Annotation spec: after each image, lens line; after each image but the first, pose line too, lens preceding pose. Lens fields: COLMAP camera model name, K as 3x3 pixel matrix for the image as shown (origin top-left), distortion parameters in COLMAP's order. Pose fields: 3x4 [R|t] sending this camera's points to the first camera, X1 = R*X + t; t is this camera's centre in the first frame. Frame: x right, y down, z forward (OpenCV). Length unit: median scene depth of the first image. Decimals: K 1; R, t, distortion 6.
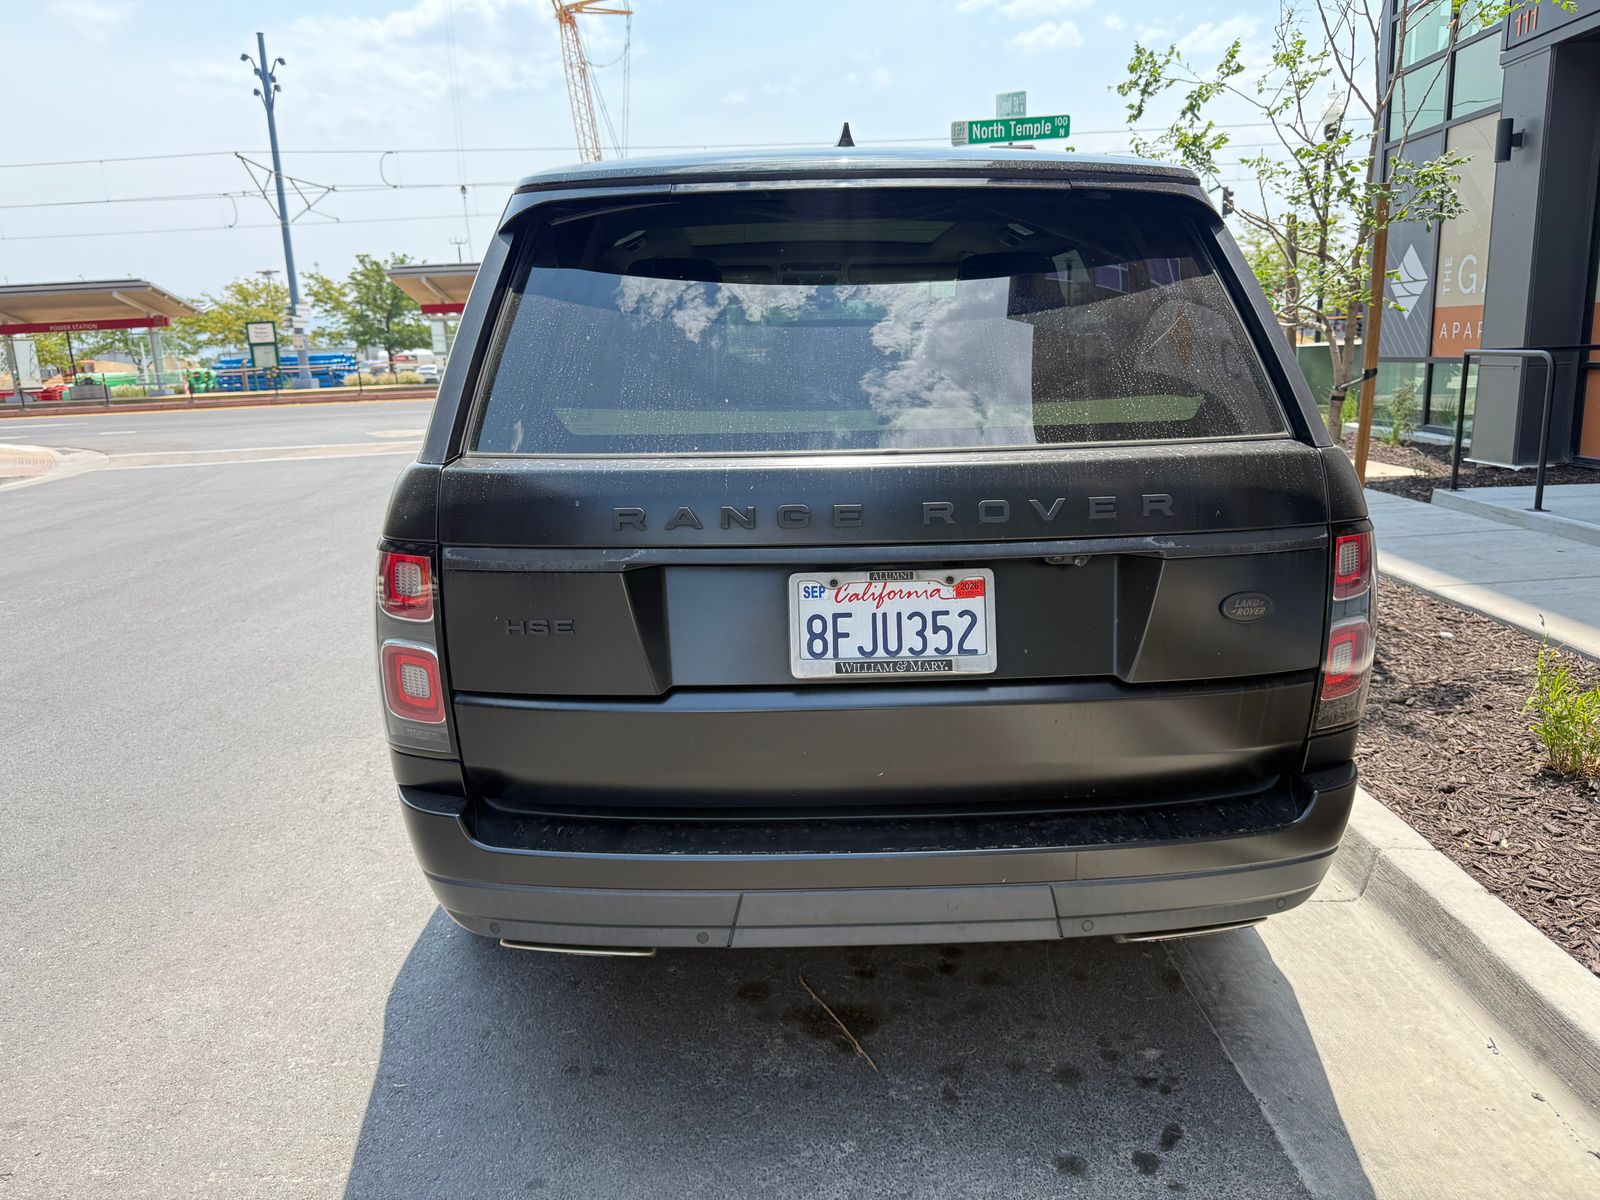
lens RADIAL K [[1134.7, 0, 799.7], [0, 1134.7, 596.4], [0, 0, 1]] dist [0.027558, -0.040641]
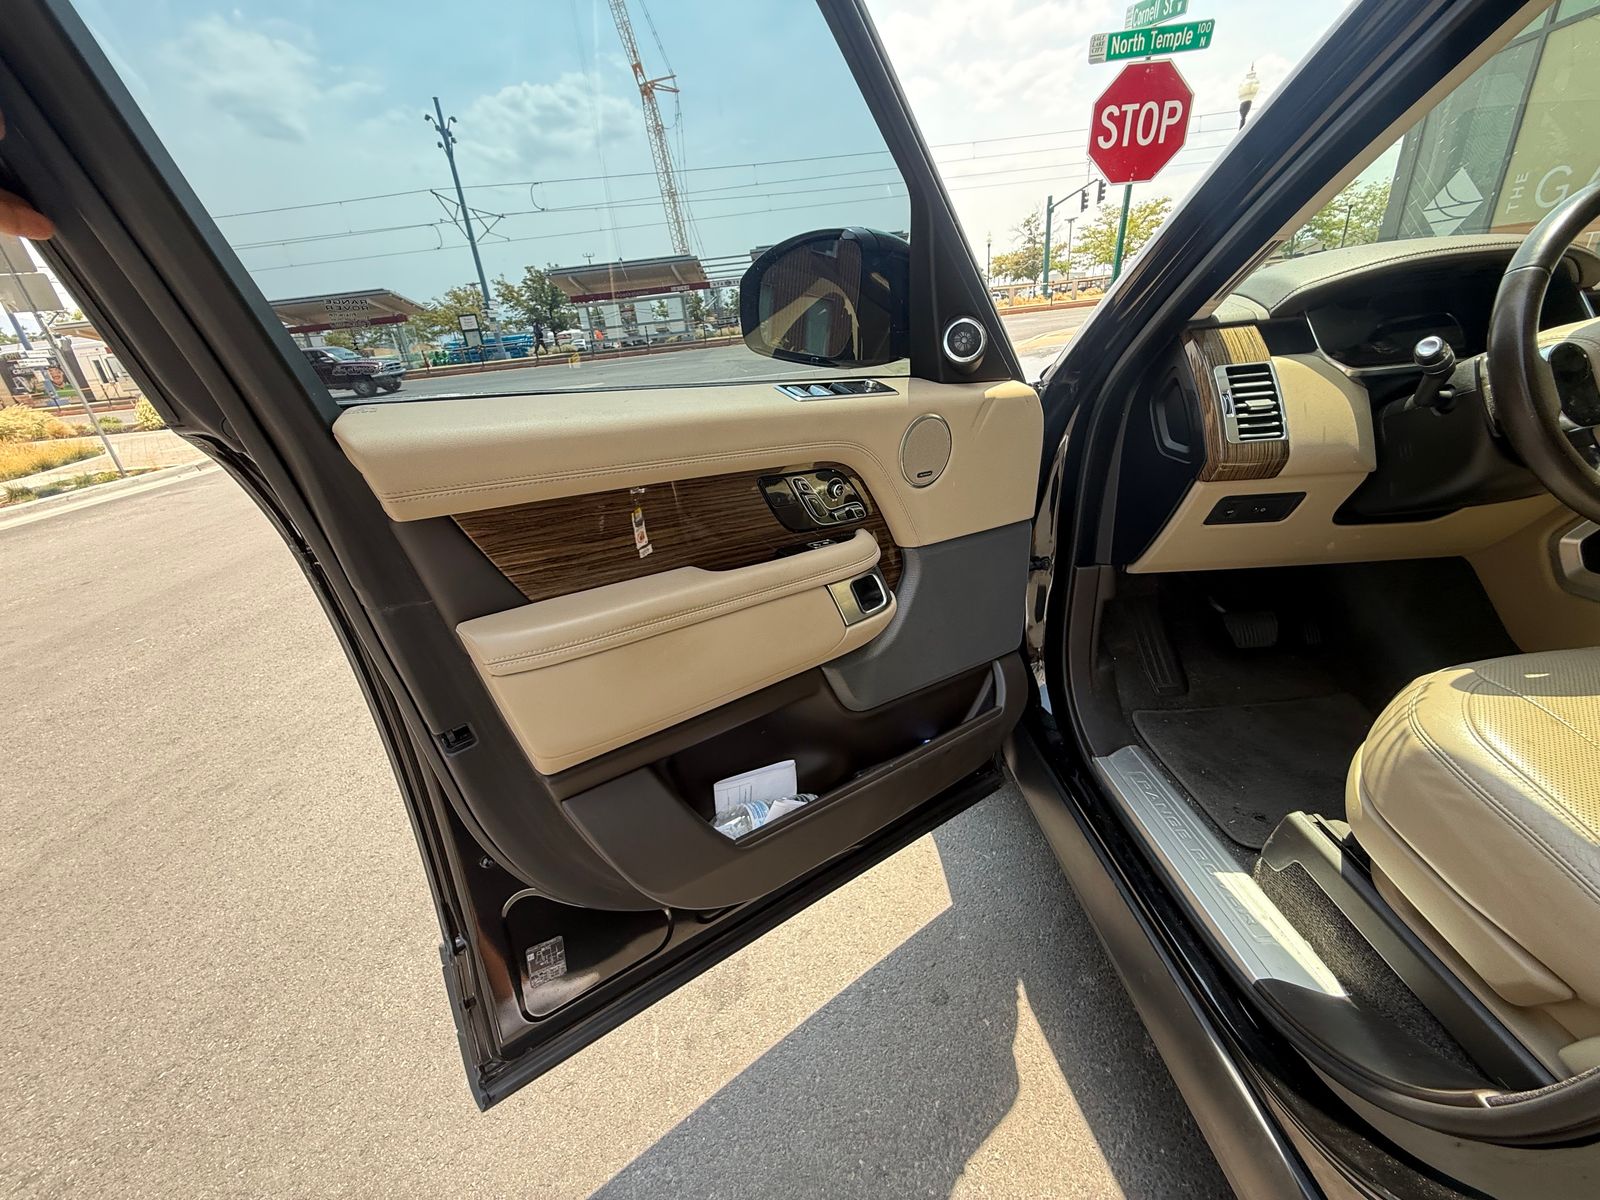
lens RADIAL K [[637.0, 0, 795.6], [0, 637.0, 597.2], [0, 0, 1]] dist [-0.000144, -0.000614]
pose [[0.998678, -0.046066, -0.022818, -0.035483], [0.049675, 0.979012, 0.197655, -0.019172], [0.013234, -0.198527, 0.980006, 0.103924]]
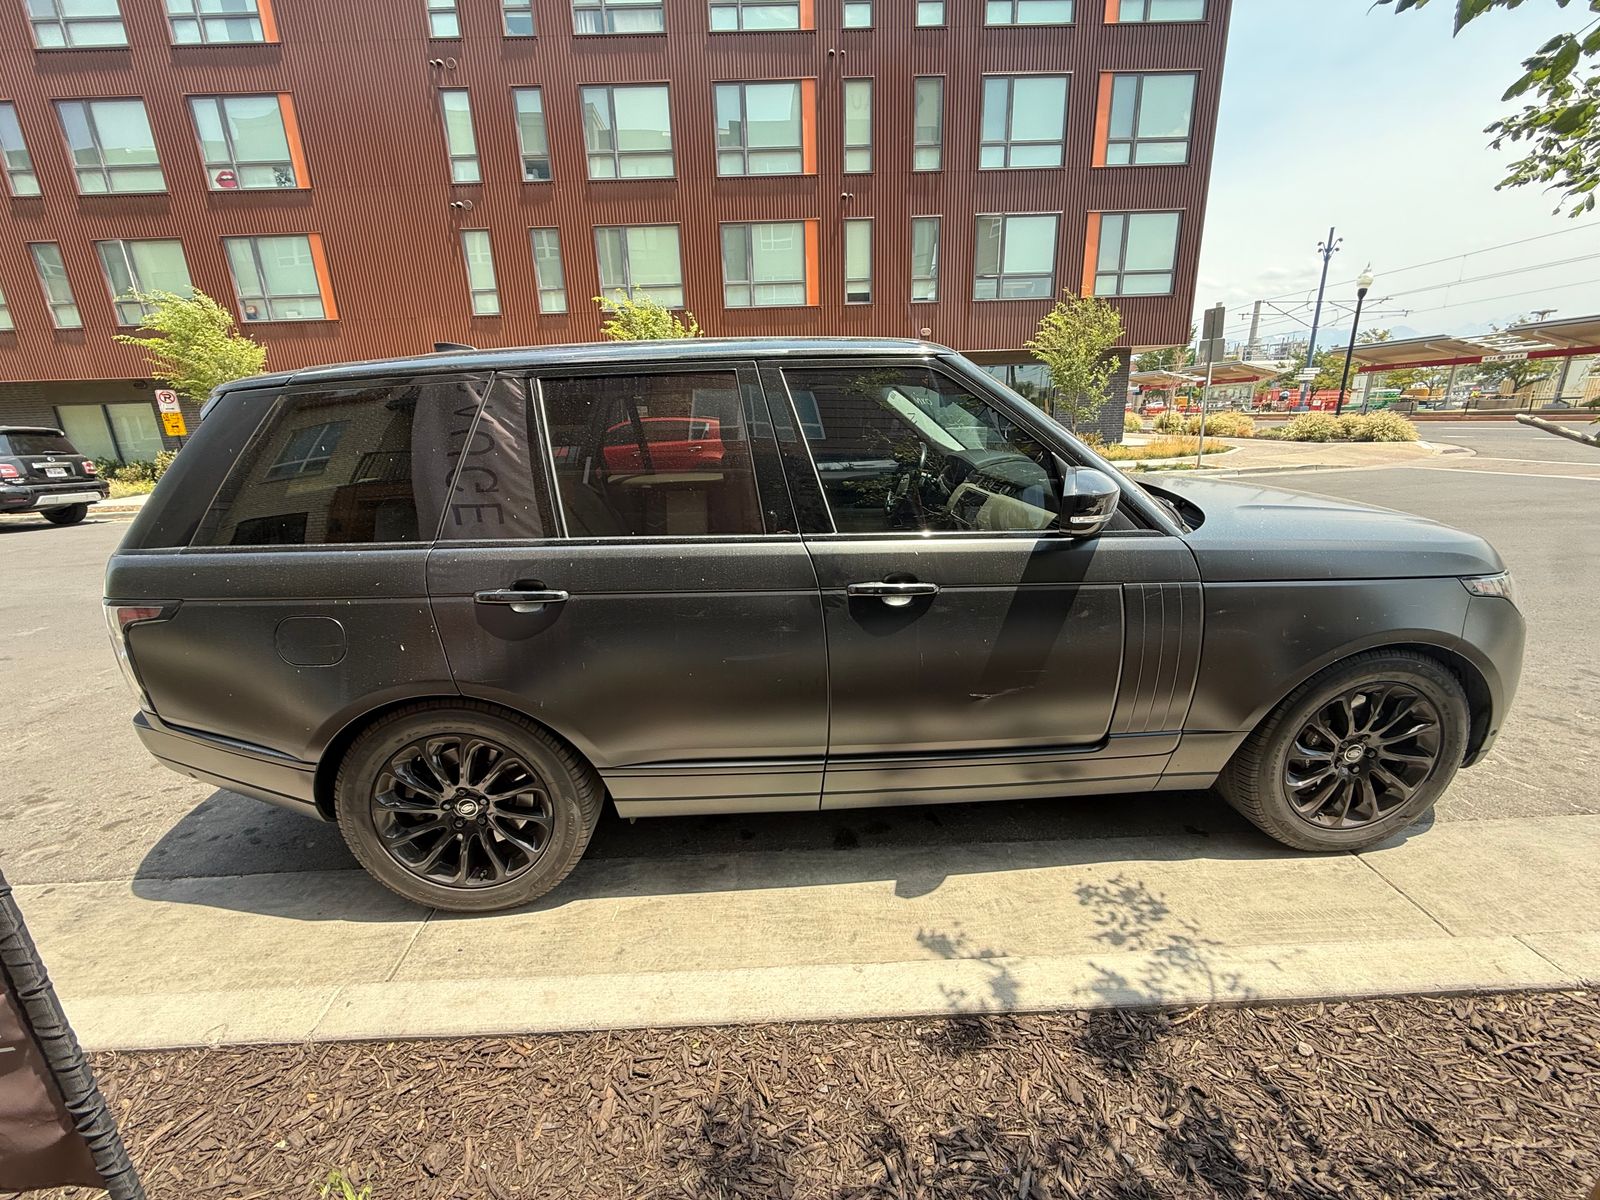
lens RADIAL K [[639.5, 0, 792.4], [0, 639.5, 591.0], [0, 0, 1]] dist [-0.007892, 0.001404]
pose [[0.018228, 0.302048, -0.953118, 0.077751], [-0.177067, 0.939184, 0.294246, -0.030178], [0.984030, 0.163403, 0.070603, 0.104133]]
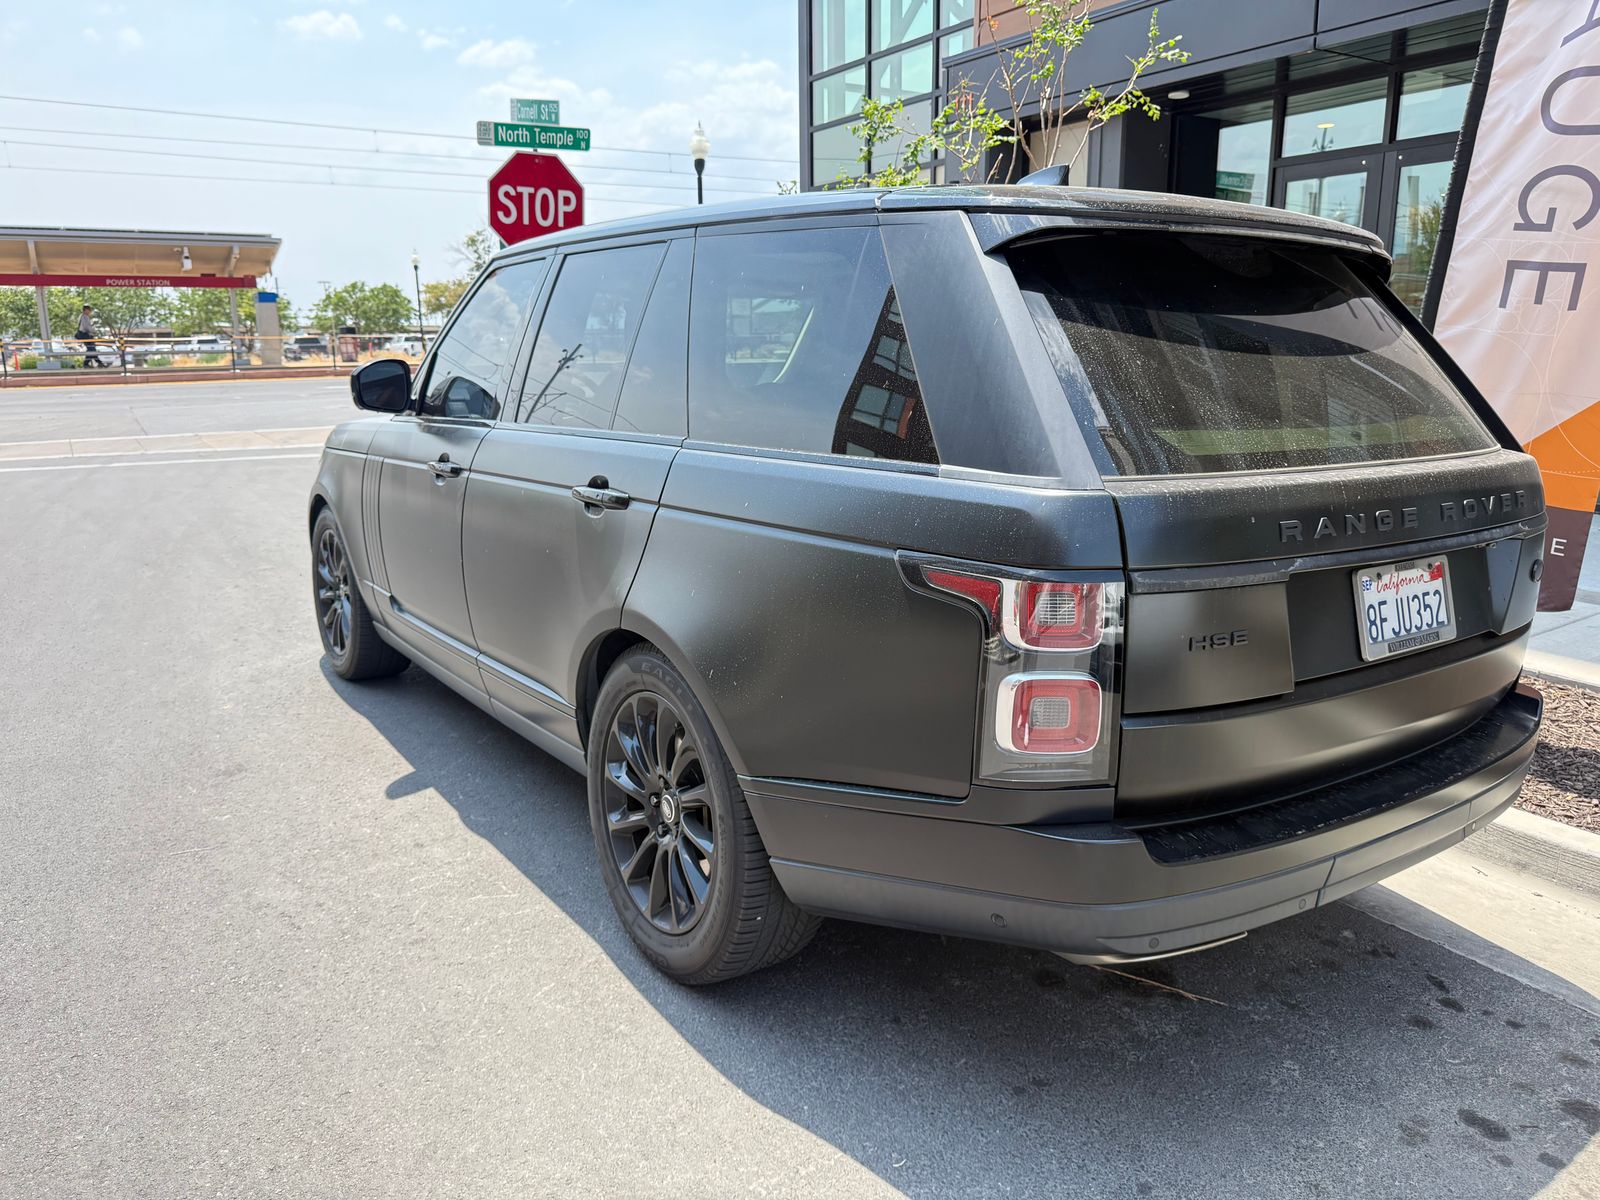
lens RADIAL K [[1134.7, 0, 786.7], [0, 1134.7, 599.1], [0, 0, 1]] dist [0.027558, -0.040641]
pose [[0.844614, -0.087469, 0.528182, -0.052914], [0.089034, 0.995774, 0.022530, -0.003296], [-0.527920, 0.027997, 0.848832, 0.015271]]
